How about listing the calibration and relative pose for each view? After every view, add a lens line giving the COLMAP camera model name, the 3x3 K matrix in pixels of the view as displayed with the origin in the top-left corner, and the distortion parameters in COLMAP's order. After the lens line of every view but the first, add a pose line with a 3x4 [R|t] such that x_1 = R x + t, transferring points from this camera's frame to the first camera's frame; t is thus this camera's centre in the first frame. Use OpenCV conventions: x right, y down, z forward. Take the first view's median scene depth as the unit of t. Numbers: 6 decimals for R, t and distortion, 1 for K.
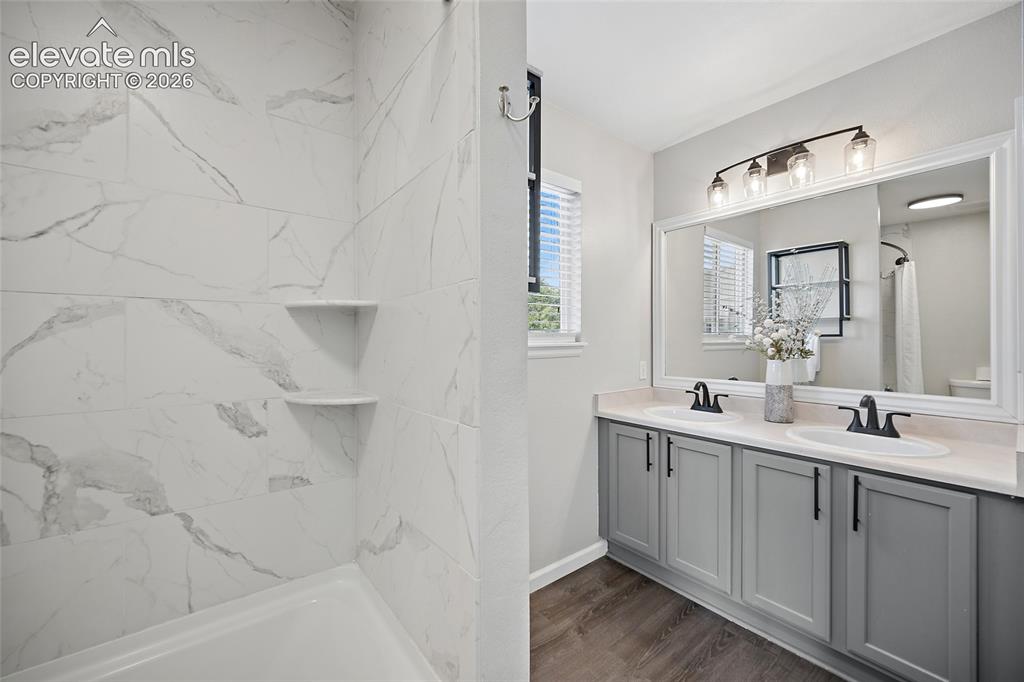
lens RADIAL K [[405.0, 0, 512.0], [0, 405.0, 341.0], [0, 0, 1]] dist [-0.000999, 0.000253]
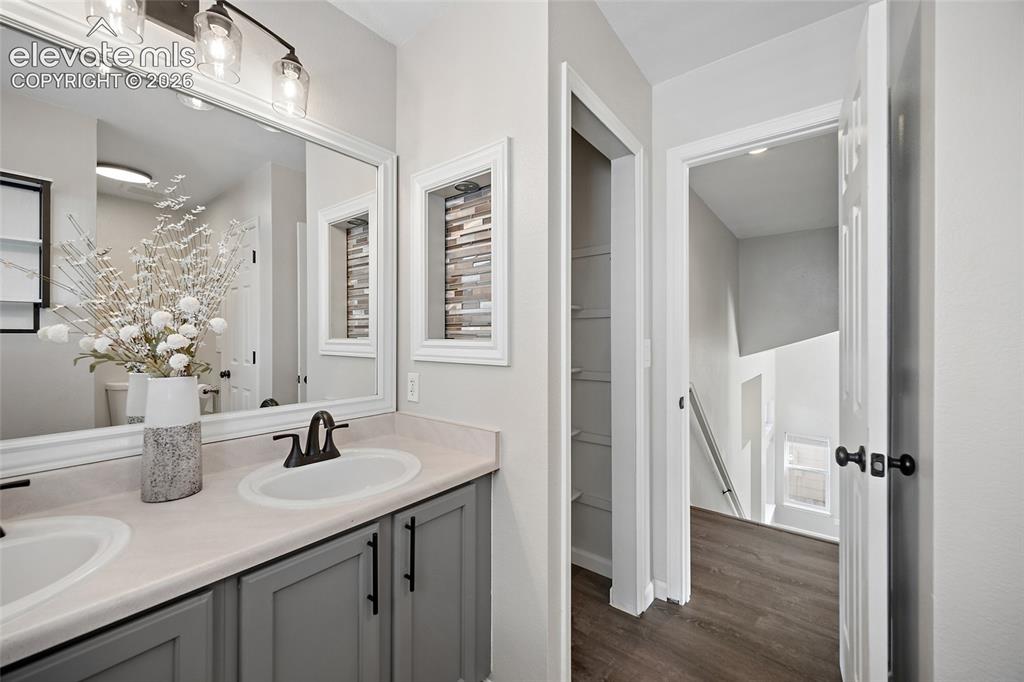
lens RADIAL K [[405.0, 0, 512.0], [0, 405.0, 341.0], [0, 0, 1]] dist [-0.000999, 0.000253]
pose [[-0.249543, 0.002471, 0.968360, 0.044652], [0.000064, 0.999997, -0.002536, 0.004561], [-0.968364, -0.000571, -0.249543, 0.693140]]
